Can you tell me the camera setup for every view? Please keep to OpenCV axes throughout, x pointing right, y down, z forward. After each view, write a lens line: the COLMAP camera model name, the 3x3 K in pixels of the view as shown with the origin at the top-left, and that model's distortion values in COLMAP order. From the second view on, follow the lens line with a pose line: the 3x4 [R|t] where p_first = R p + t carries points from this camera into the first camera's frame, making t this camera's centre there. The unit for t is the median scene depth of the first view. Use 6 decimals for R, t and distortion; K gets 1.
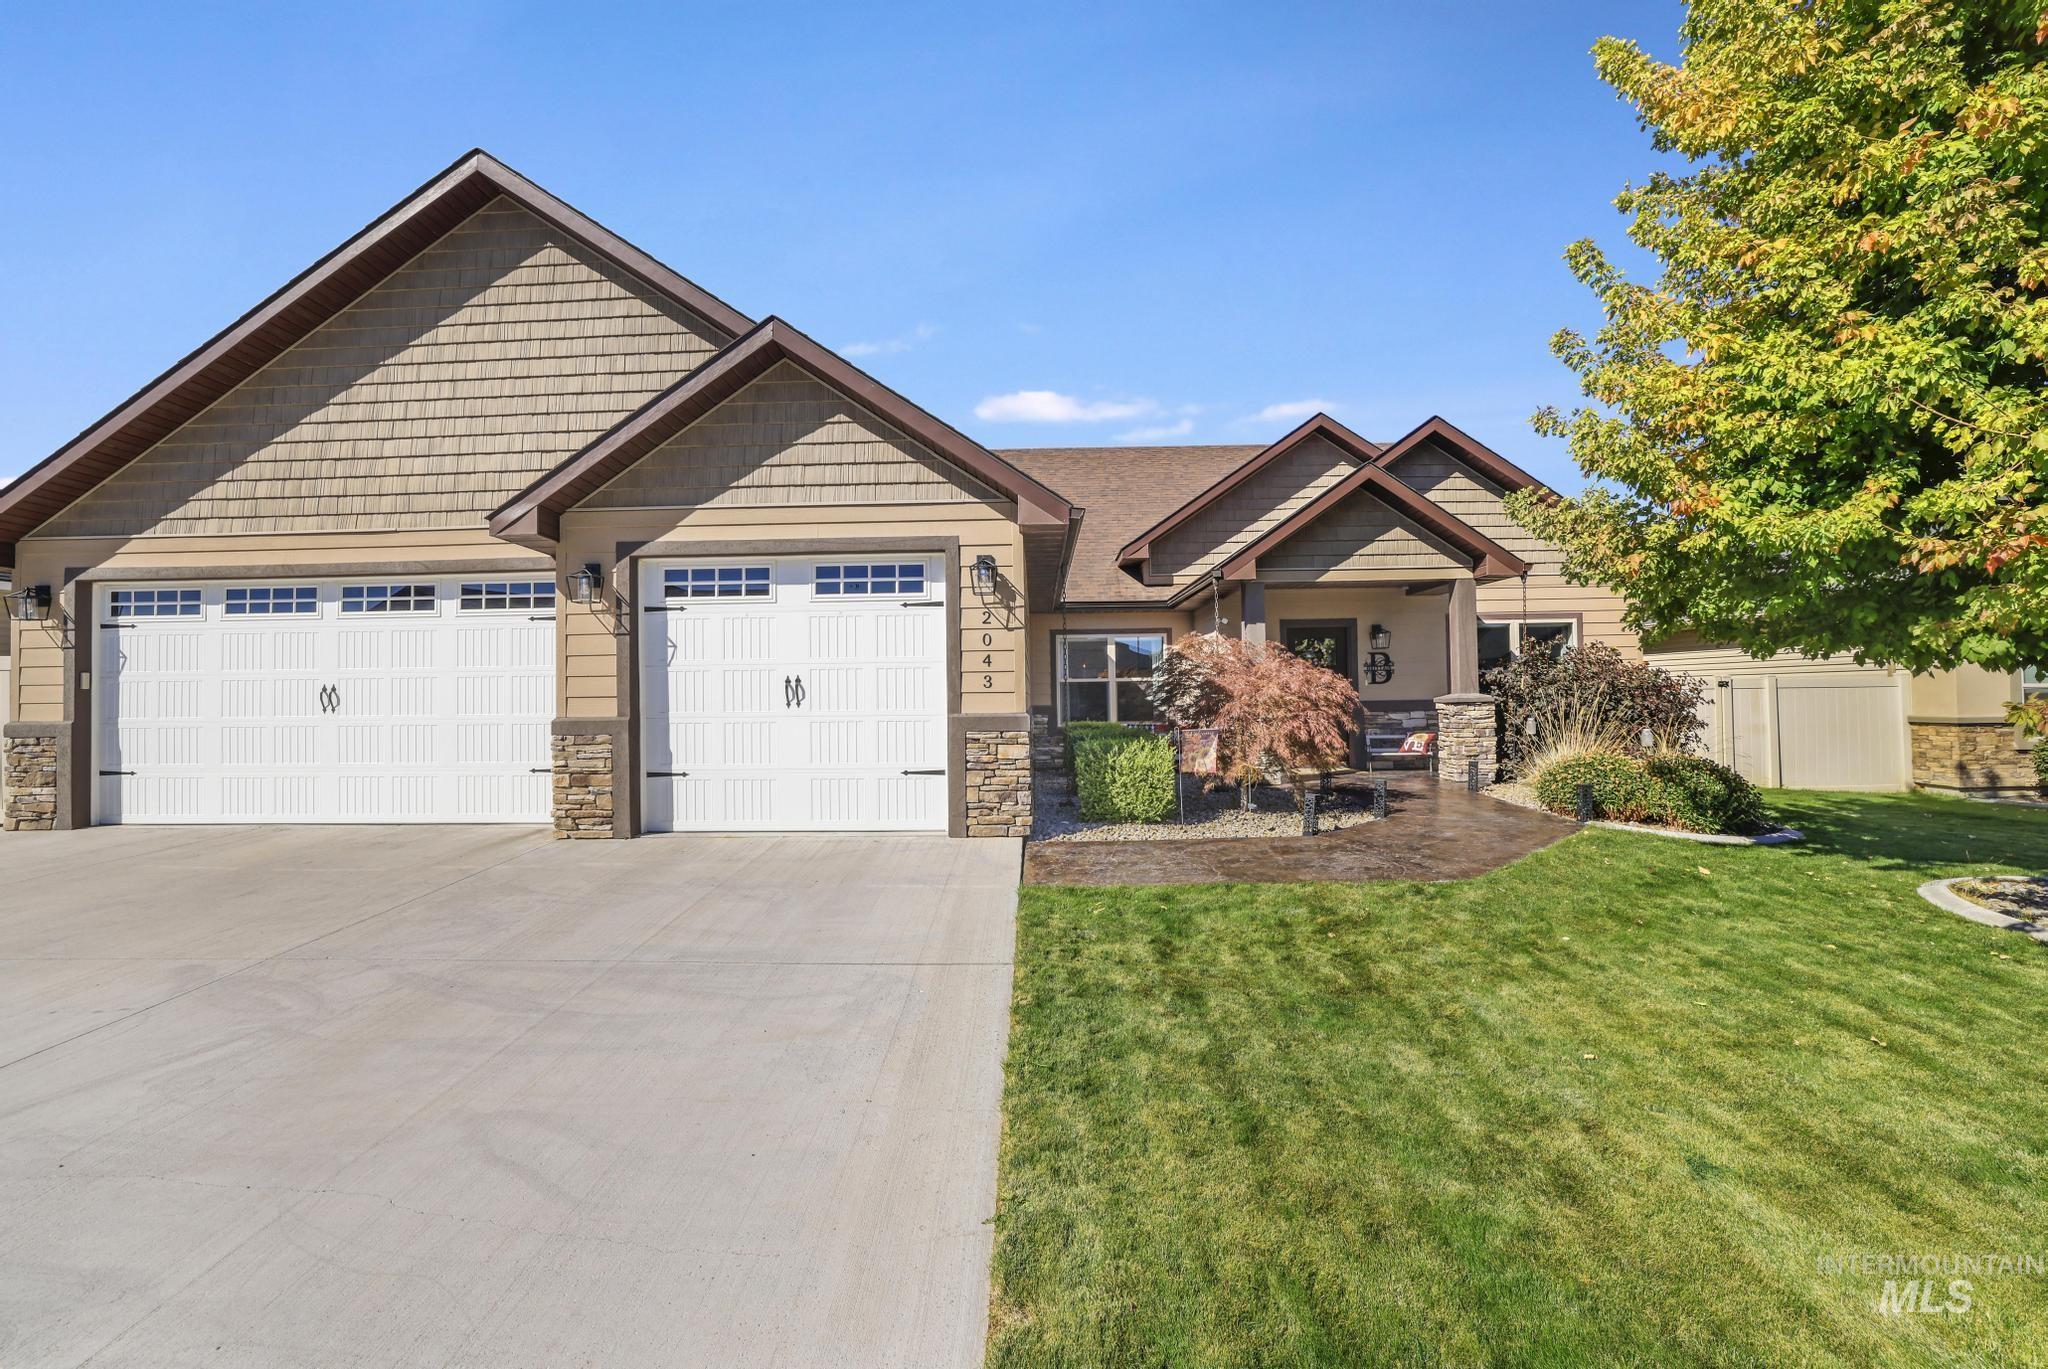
lens RADIAL K [[897.3, 0, 1017.2], [0, 897.3, 709.2], [0, 0, 1]] dist [-0.037132, 0.013542]
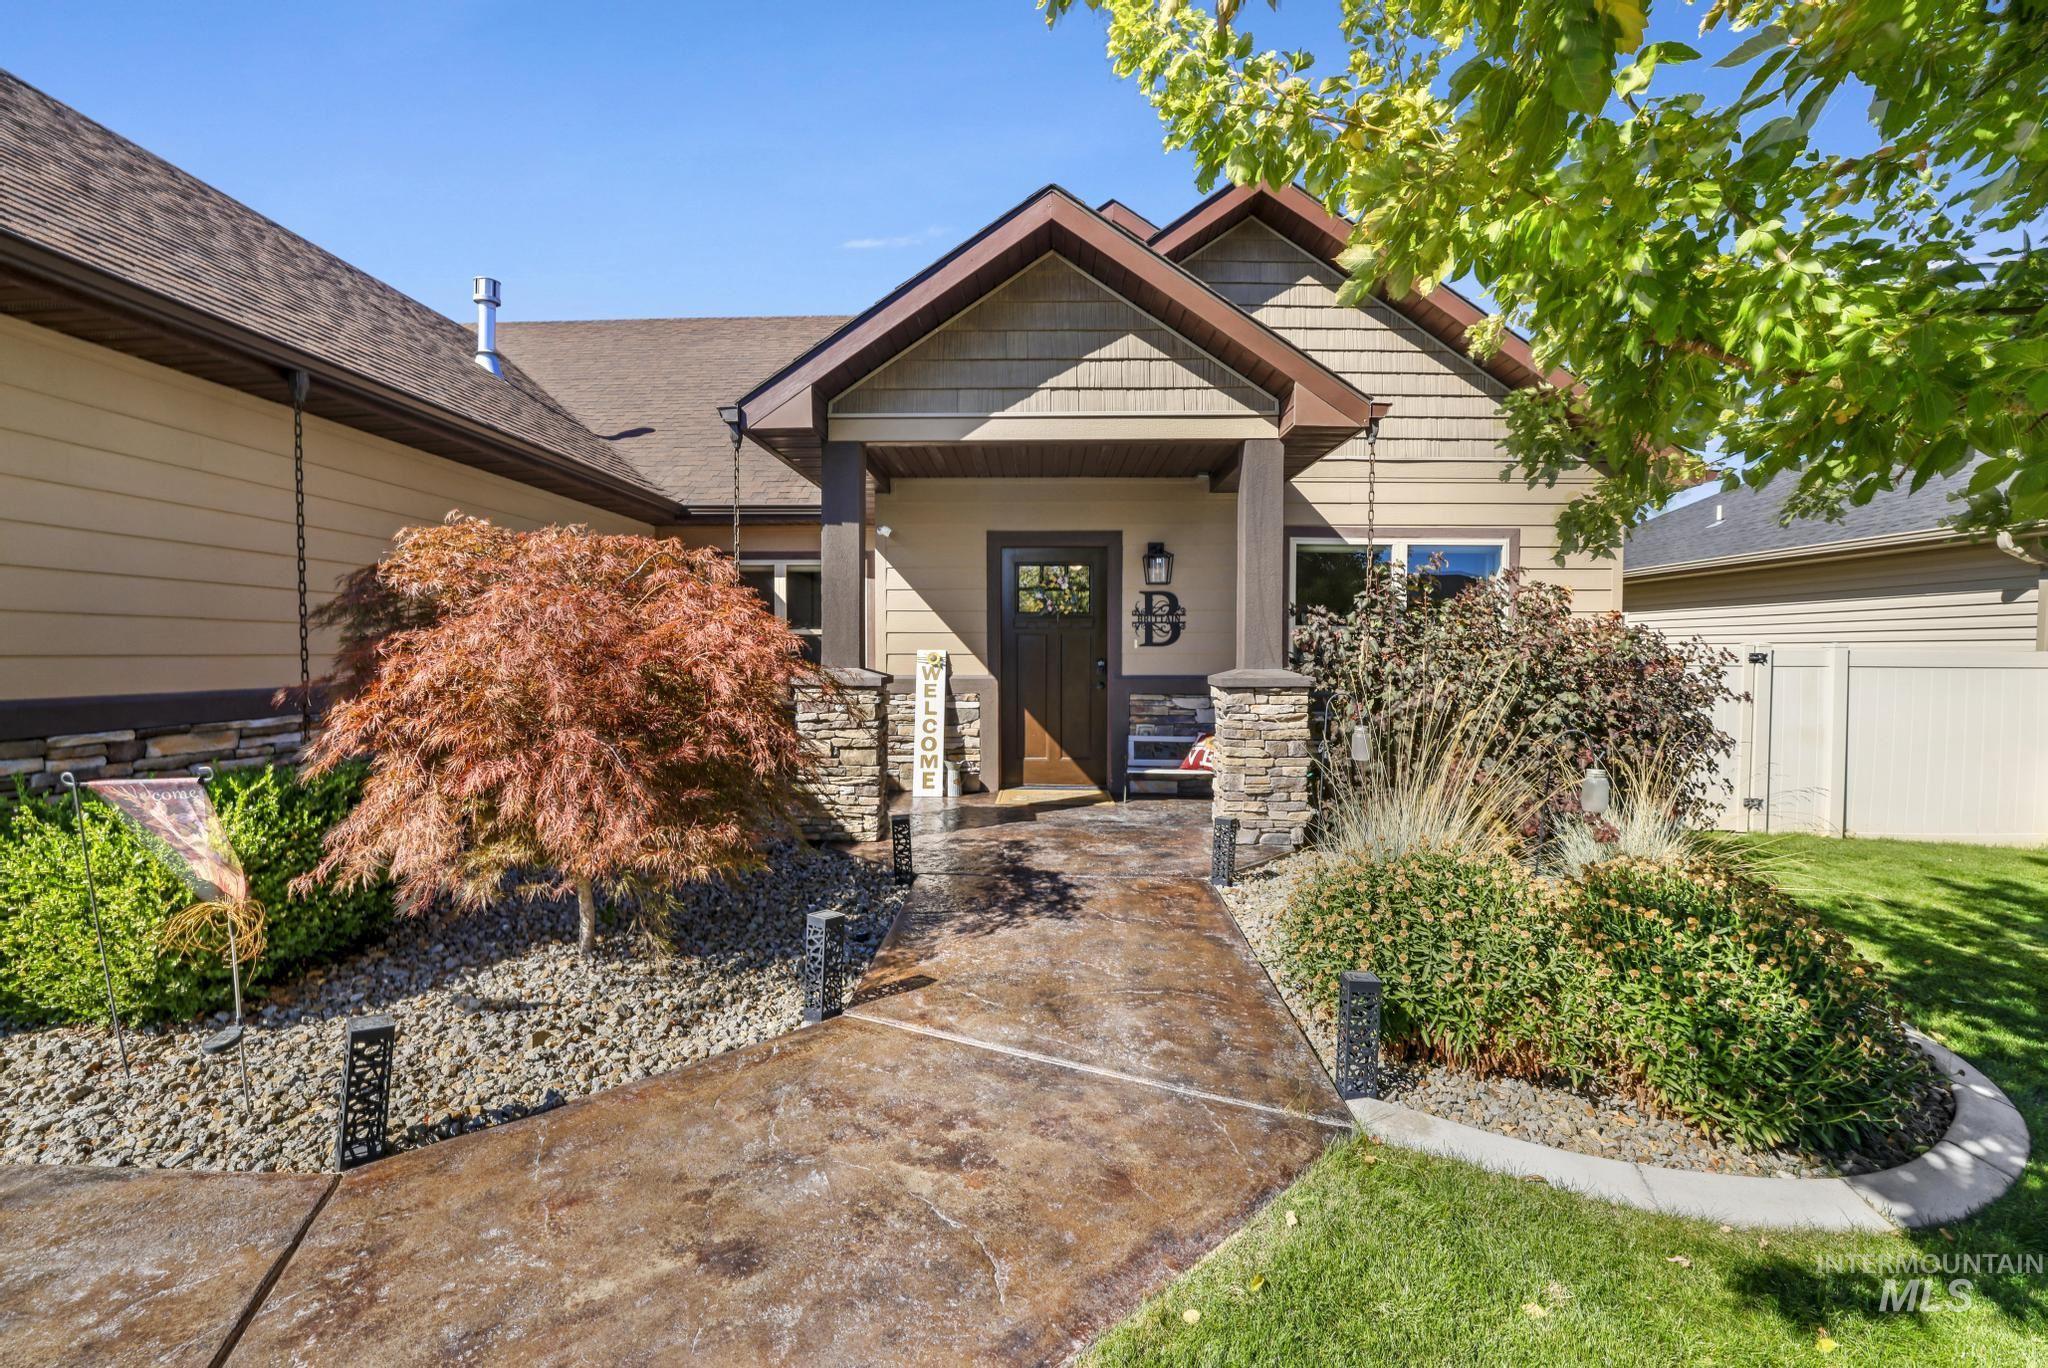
lens RADIAL K [[897.3, 0, 1017.2], [0, 897.3, 708.7], [0, 0, 1]] dist [-0.037132, 0.013542]
pose [[0.999815, 0.018972, -0.003277, 0.369191], [-0.018784, 0.998572, 0.050014, -0.017877], [0.004221, -0.049943, 0.998743, 0.488806]]
